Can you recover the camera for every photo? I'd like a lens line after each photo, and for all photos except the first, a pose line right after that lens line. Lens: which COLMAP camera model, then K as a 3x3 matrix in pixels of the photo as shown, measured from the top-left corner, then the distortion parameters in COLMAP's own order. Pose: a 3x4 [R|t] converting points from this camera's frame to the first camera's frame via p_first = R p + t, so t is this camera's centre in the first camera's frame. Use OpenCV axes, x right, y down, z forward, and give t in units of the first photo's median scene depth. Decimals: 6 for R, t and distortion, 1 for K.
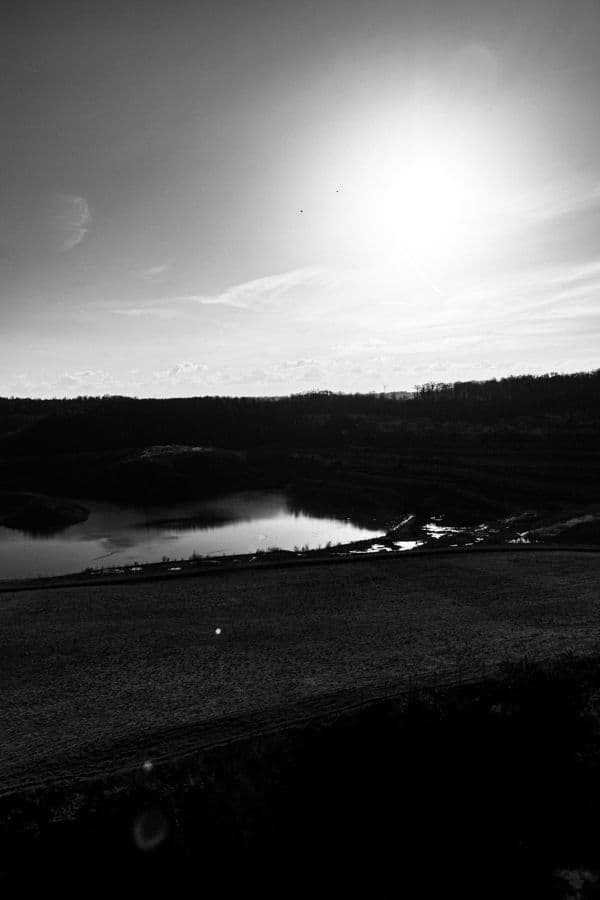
lens RADIAL K [[643.9, 0, 300.0], [0, 643.9, 450.0], [0, 0, 1]] dist [-0.003127, -0.004136]
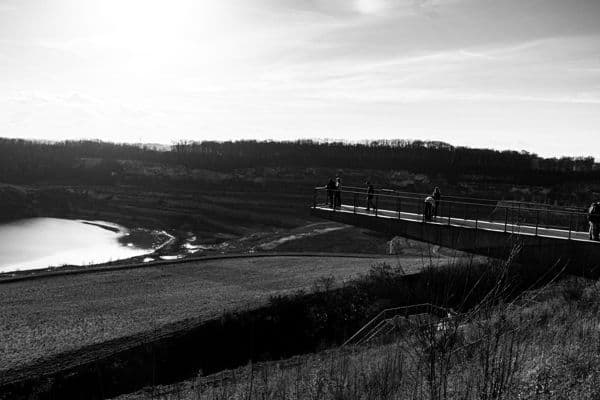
lens RADIAL K [[505.1, 0, 300.0], [0, 505.1, 200.0], [0, 0, 1]] dist [0.001575, 0.000328]
pose [[0.899980, 0.026199, 0.435143, -0.061120], [-0.033989, 0.999371, 0.010129, 0.002978], [-0.434604, -0.023906, 0.900304, -0.091450]]
